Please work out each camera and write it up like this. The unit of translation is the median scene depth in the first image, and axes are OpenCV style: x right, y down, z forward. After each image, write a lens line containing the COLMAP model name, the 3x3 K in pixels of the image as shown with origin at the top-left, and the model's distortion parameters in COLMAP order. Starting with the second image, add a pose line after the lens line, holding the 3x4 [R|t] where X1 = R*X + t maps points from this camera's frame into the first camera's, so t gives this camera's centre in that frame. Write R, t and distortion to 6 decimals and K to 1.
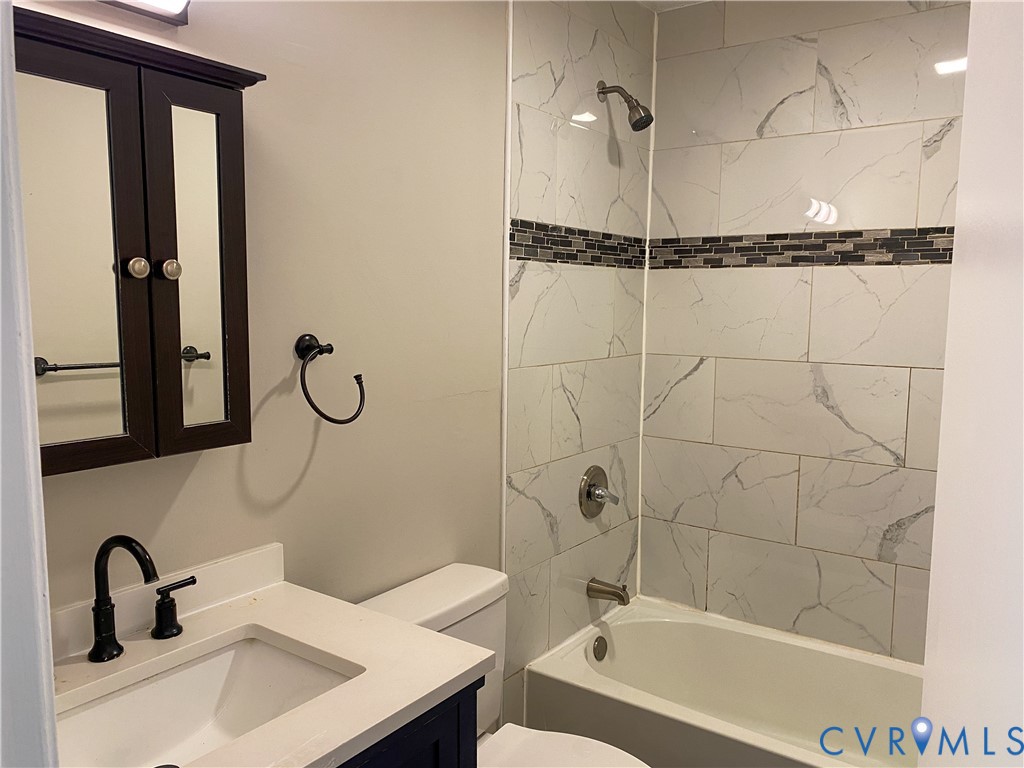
lens RADIAL K [[803.7, 0, 529.0], [0, 803.7, 380.6], [0, 0, 1]] dist [0.126986, -0.267965]
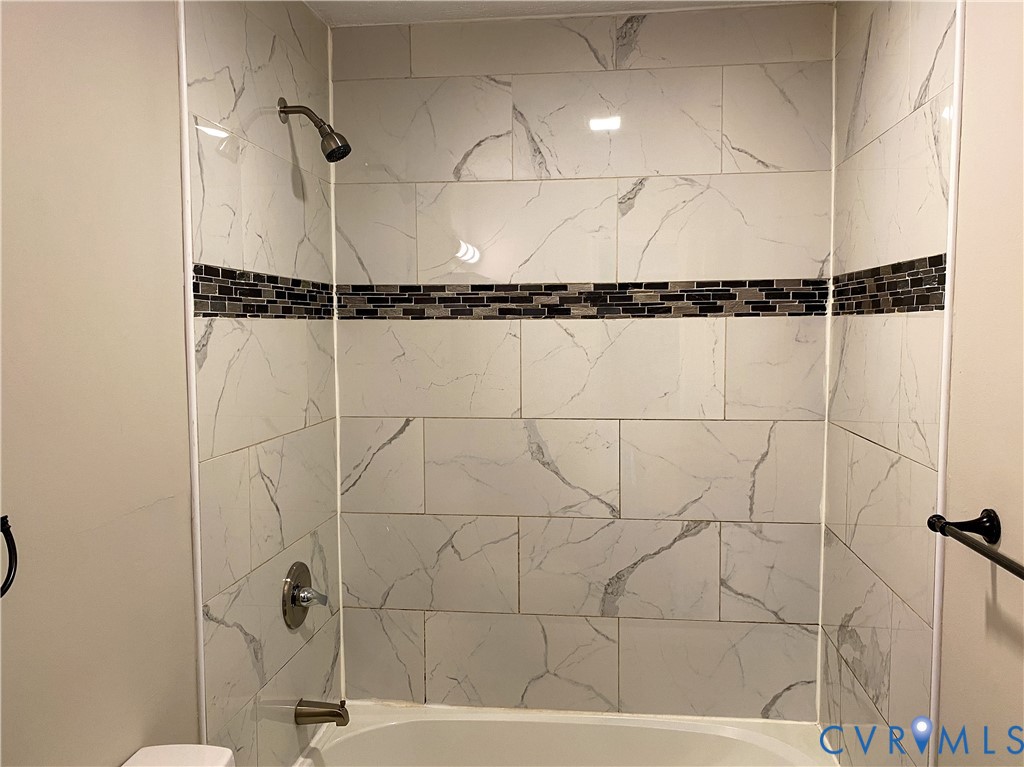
lens RADIAL K [[803.7, 0, 529.0], [0, 803.7, 380.1], [0, 0, 1]] dist [0.126986, -0.267965]
pose [[0.874418, -0.046781, 0.482913, -0.105663], [0.061321, 0.998015, -0.014354, -0.054011], [-0.481283, 0.042164, 0.875551, 0.163659]]
